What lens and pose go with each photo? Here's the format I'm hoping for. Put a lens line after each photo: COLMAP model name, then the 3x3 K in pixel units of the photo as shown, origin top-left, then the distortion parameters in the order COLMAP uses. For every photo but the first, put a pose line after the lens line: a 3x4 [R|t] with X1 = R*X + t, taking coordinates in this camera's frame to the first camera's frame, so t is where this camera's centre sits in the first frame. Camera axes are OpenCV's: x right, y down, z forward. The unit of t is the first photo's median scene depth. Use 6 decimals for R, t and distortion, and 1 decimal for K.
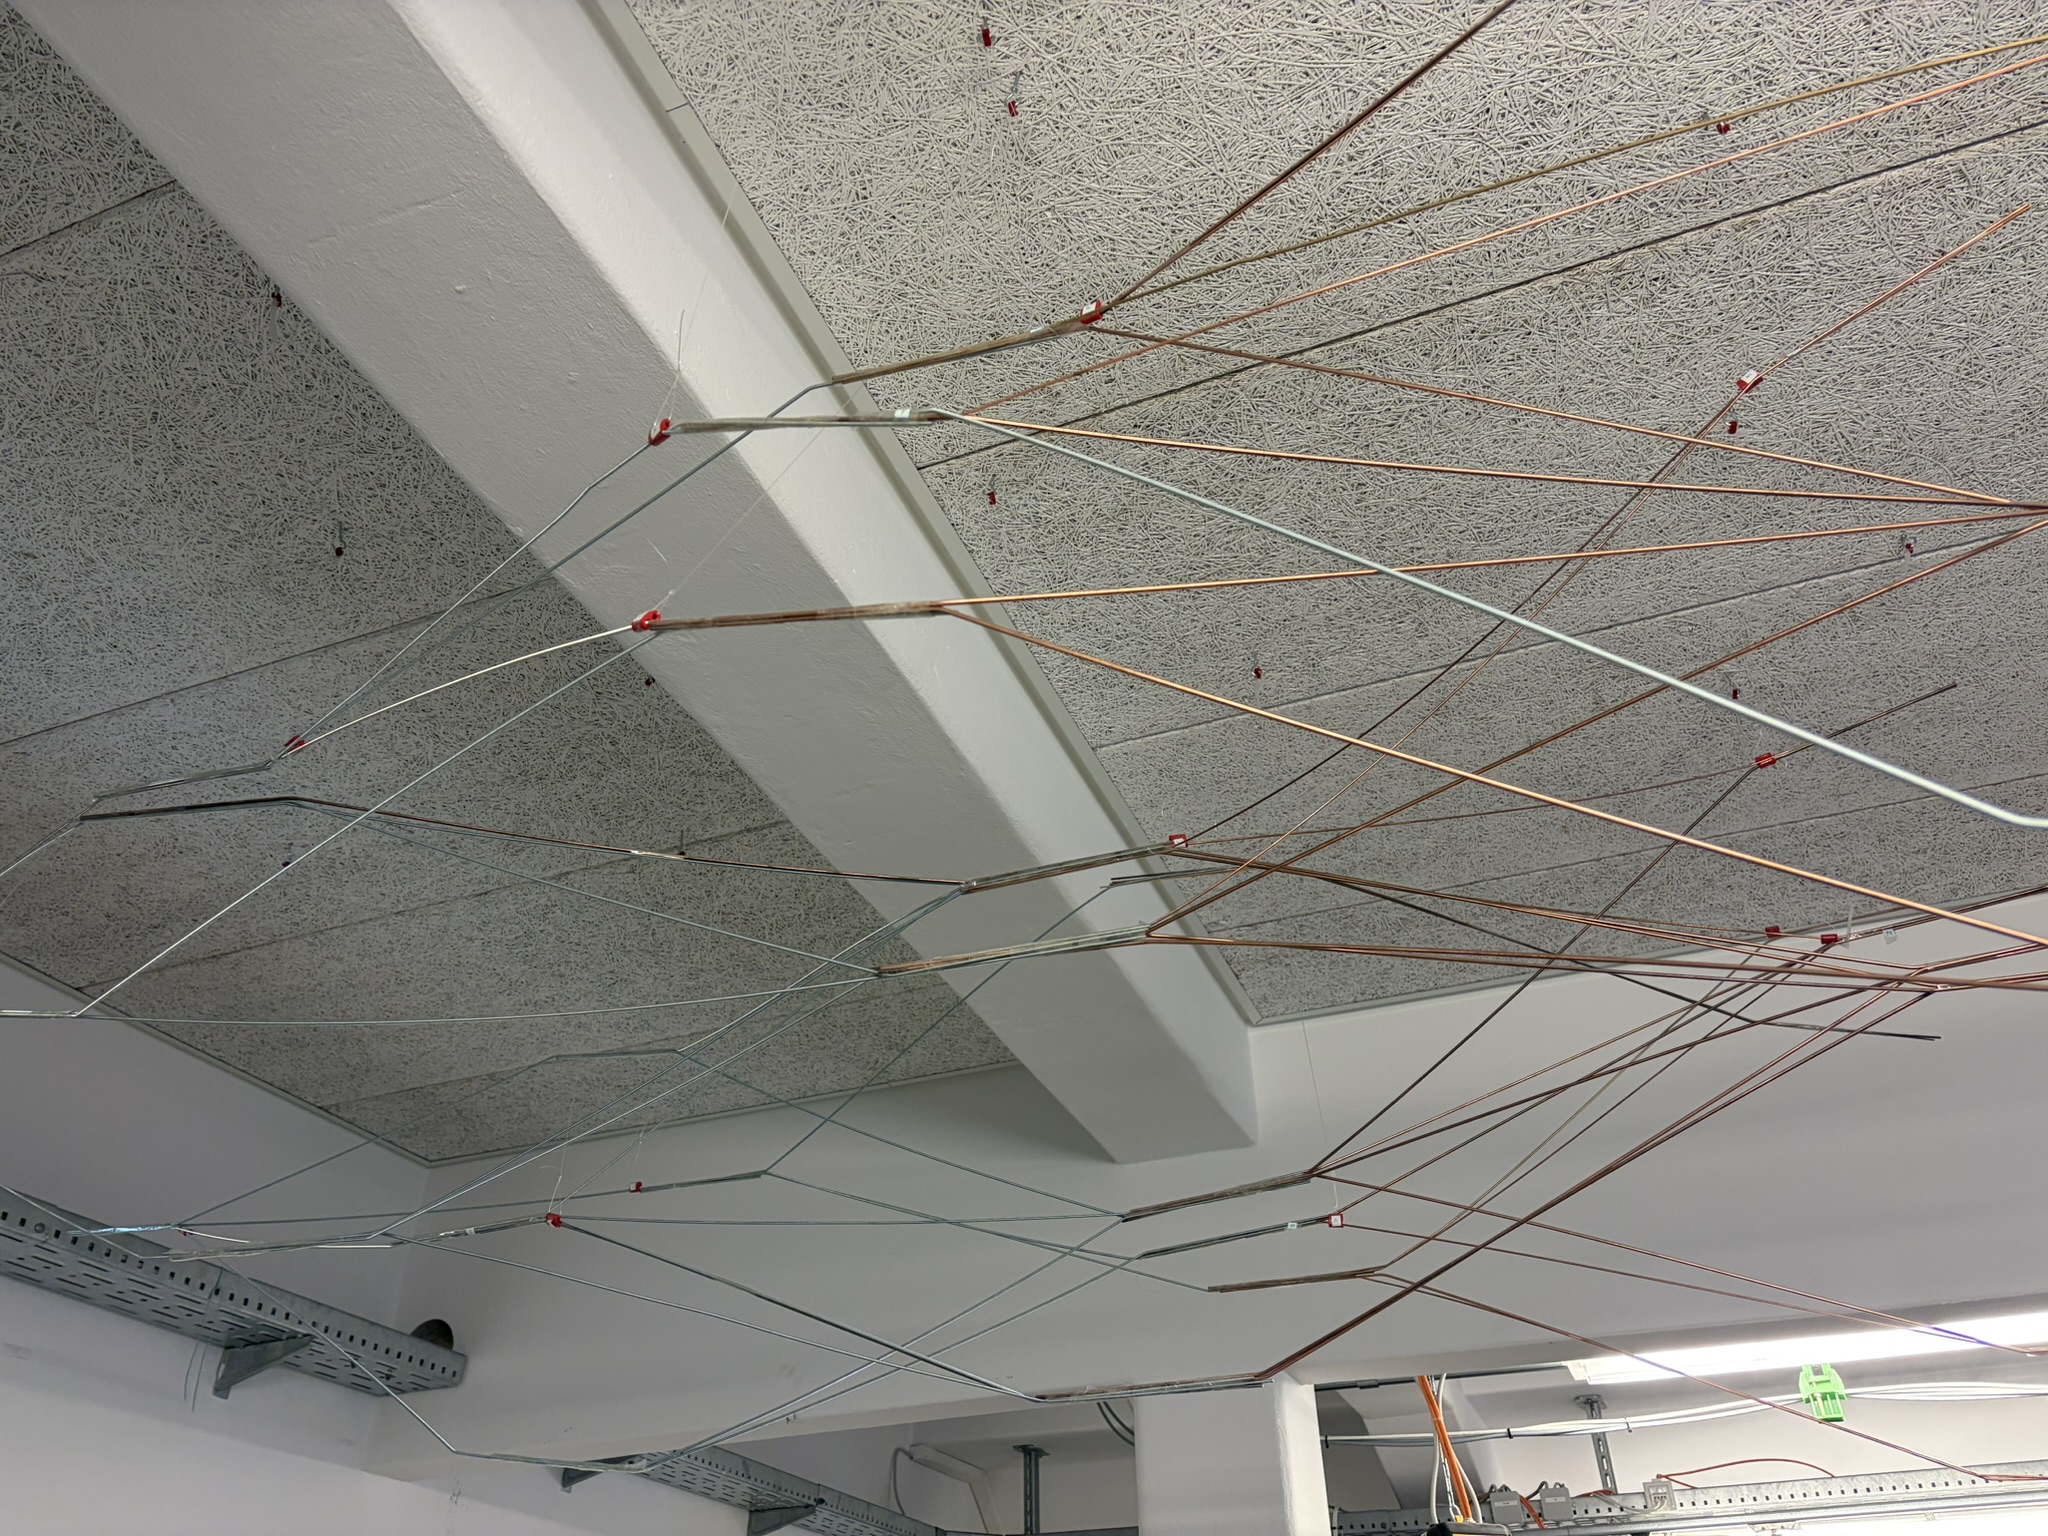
lens RADIAL K [[1536.1, 0, 1024.0], [0, 1536.1, 768.0], [0, 0, 1]] dist [0.018397, 0.001837]
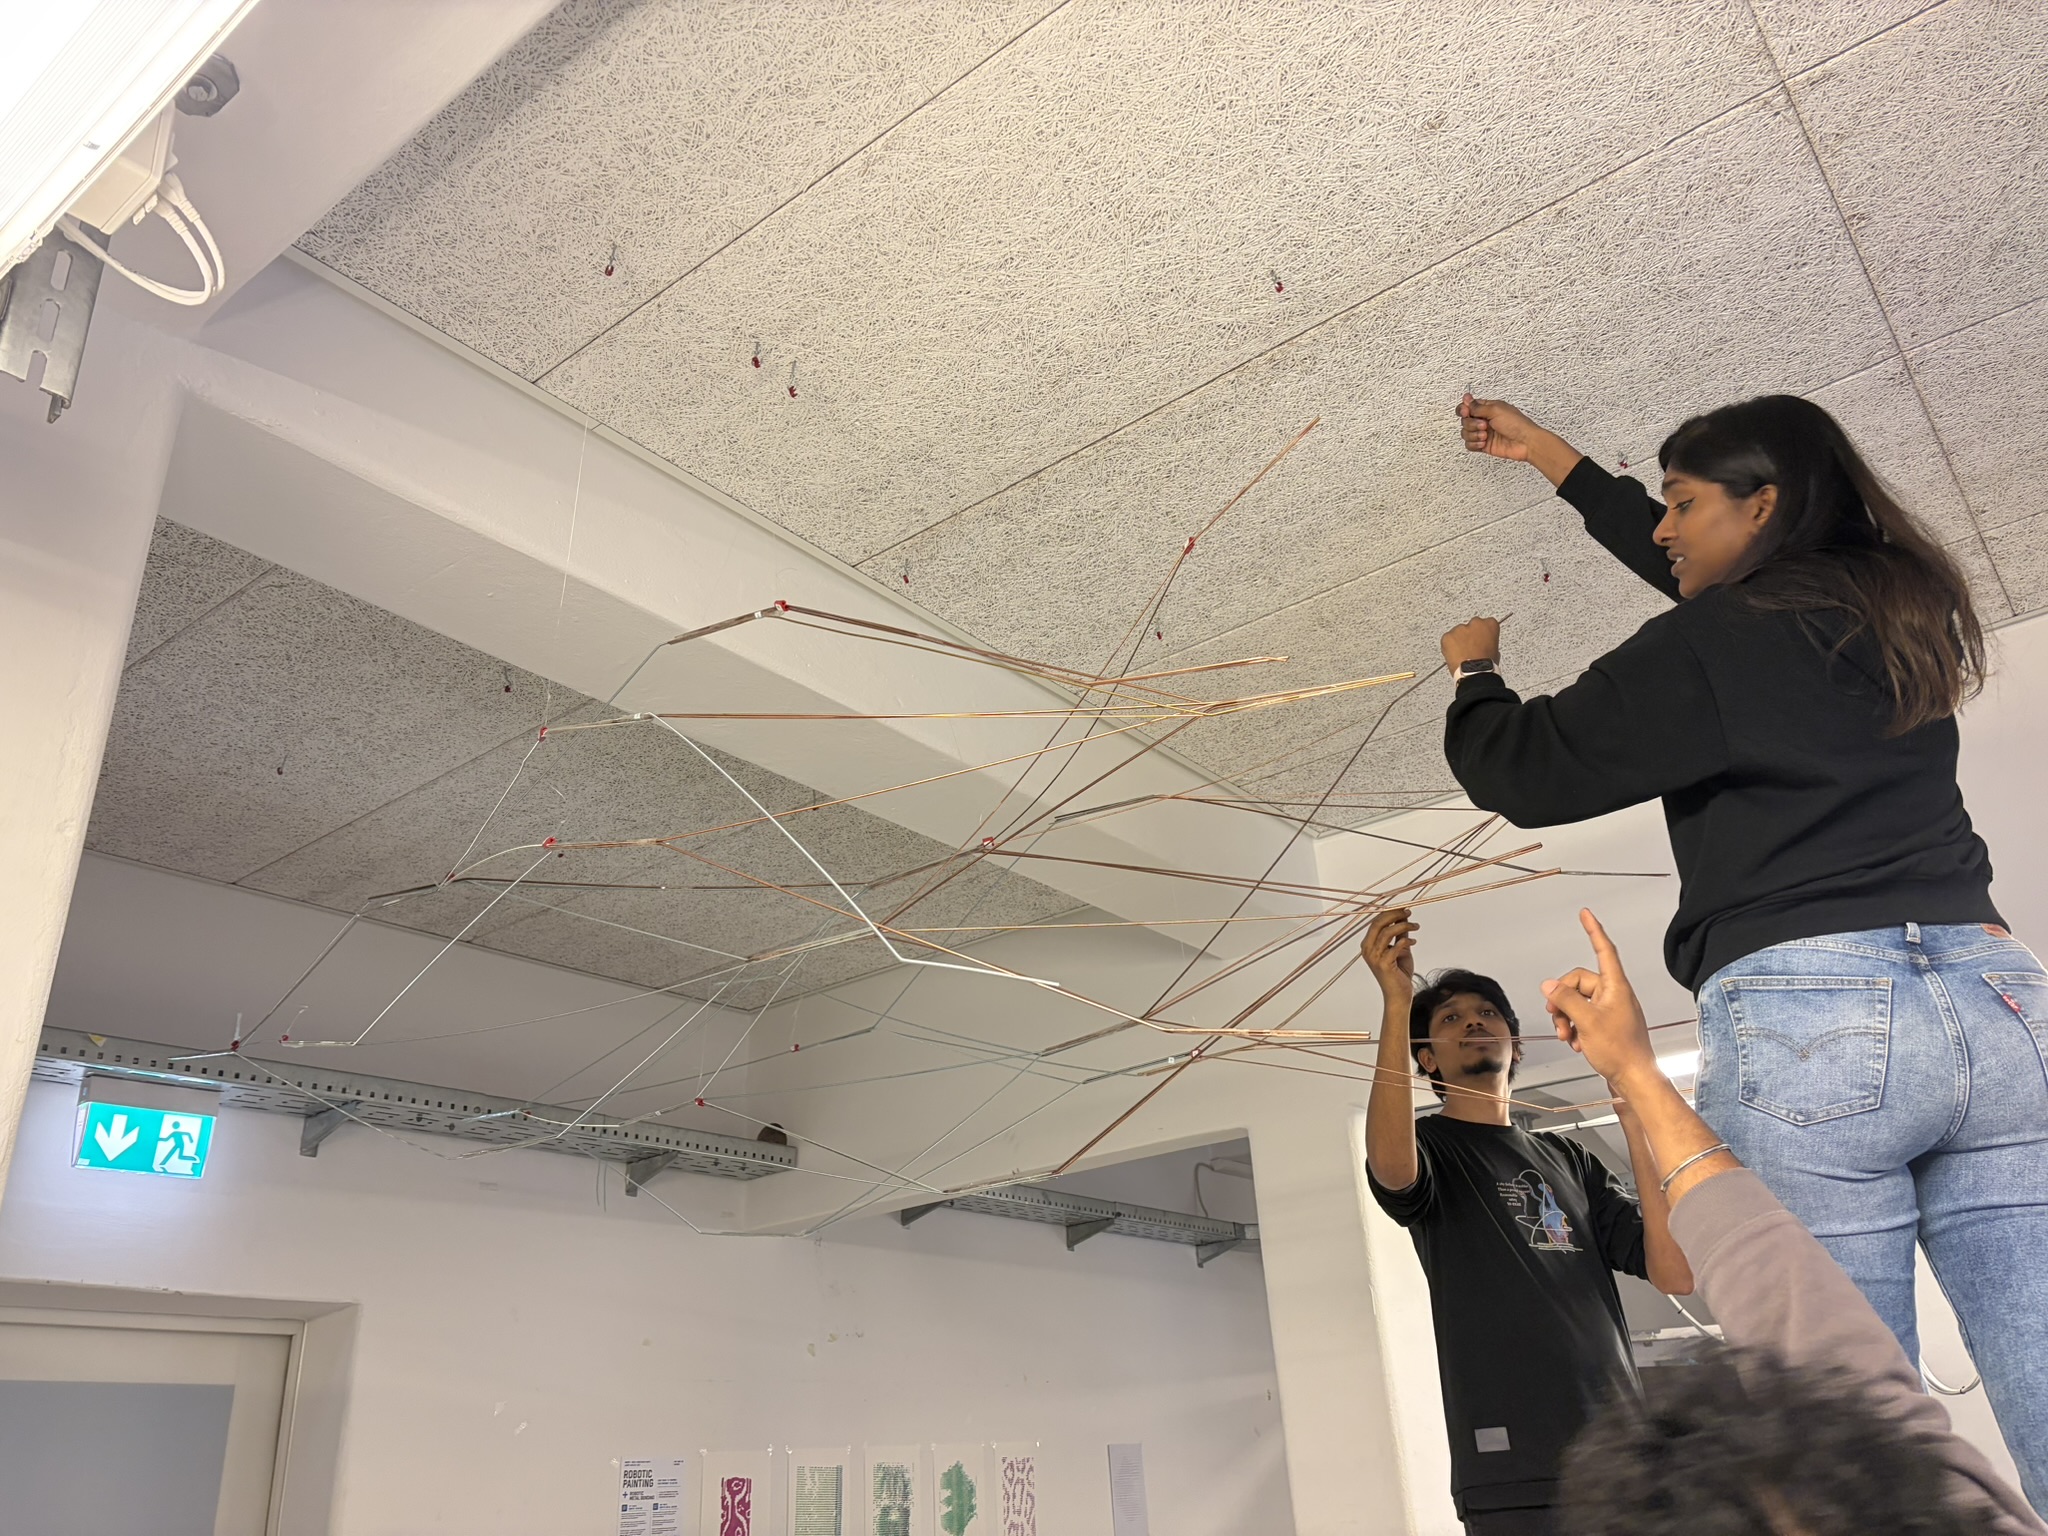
lens RADIAL K [[1537.0, 0, 1040.3], [0, 1537.0, 791.6], [0, 0, 1]] dist [0.034045, -0.052889]
pose [[0.959227, -0.154117, -0.236919, 0.265598], [0.196659, 0.966000, 0.167837, -0.133001], [0.202997, -0.207587, 0.956922, -0.234670]]
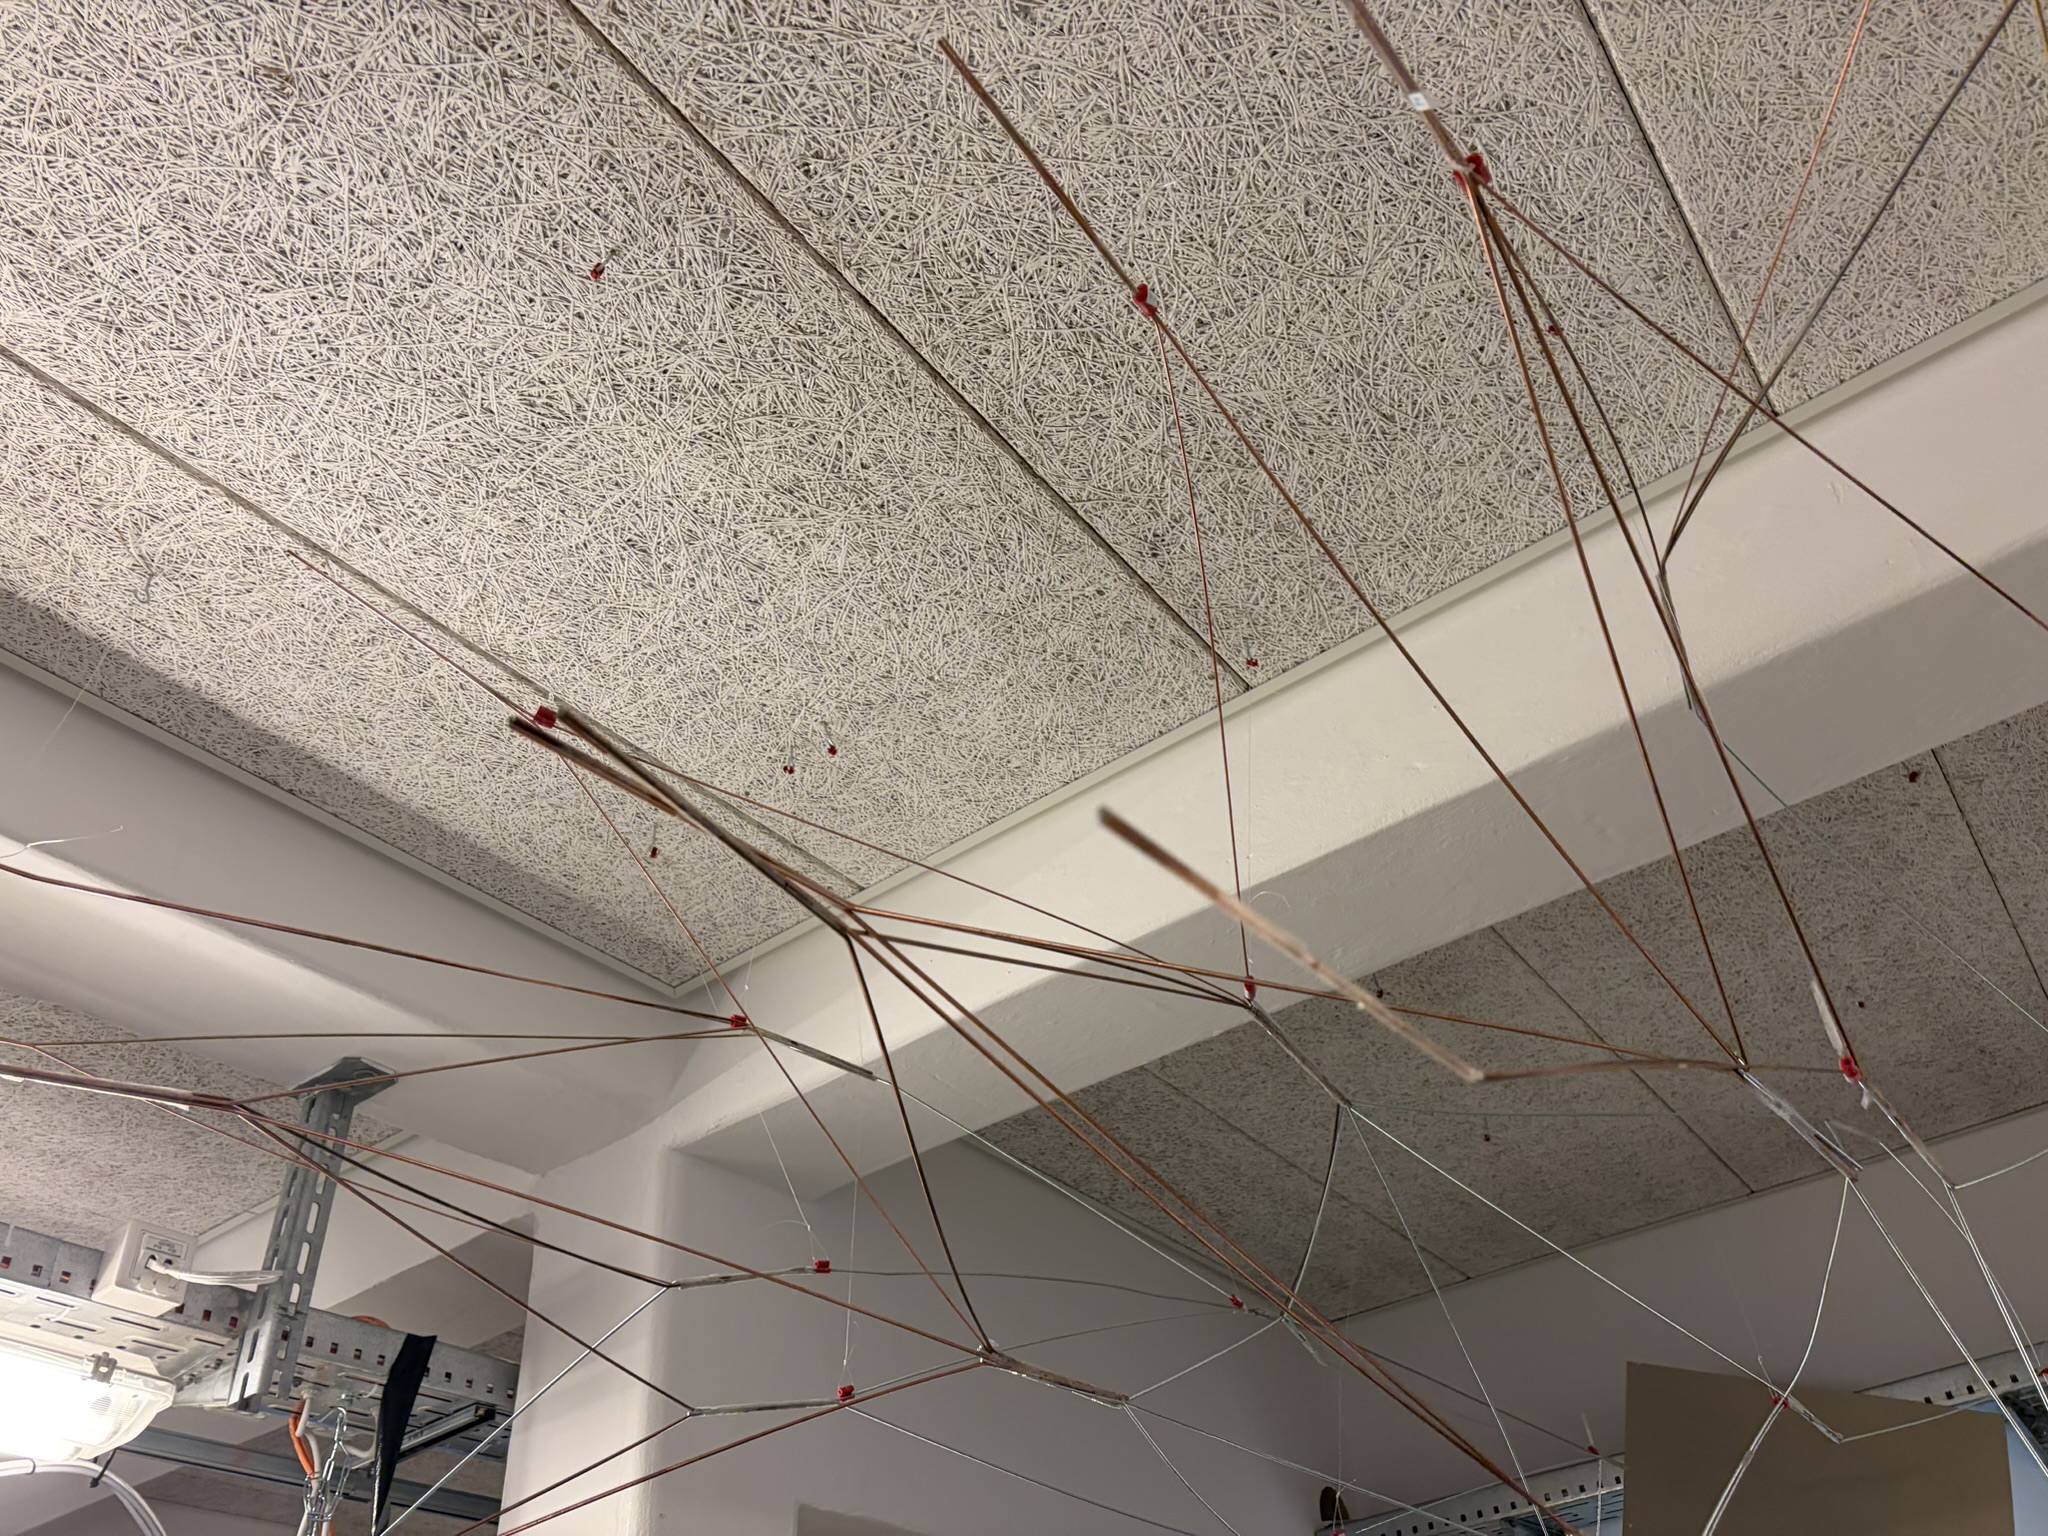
lens RADIAL K [[1557.1, 0, 1024.0], [0, 1557.1, 768.0], [0, 0, 1]] dist [0.029130, -0.046237]
pose [[-0.253582, -0.588599, -0.767625, 0.488755], [0.618640, 0.511372, -0.596475, 0.237852], [0.743627, -0.626139, 0.234456, 0.413131]]
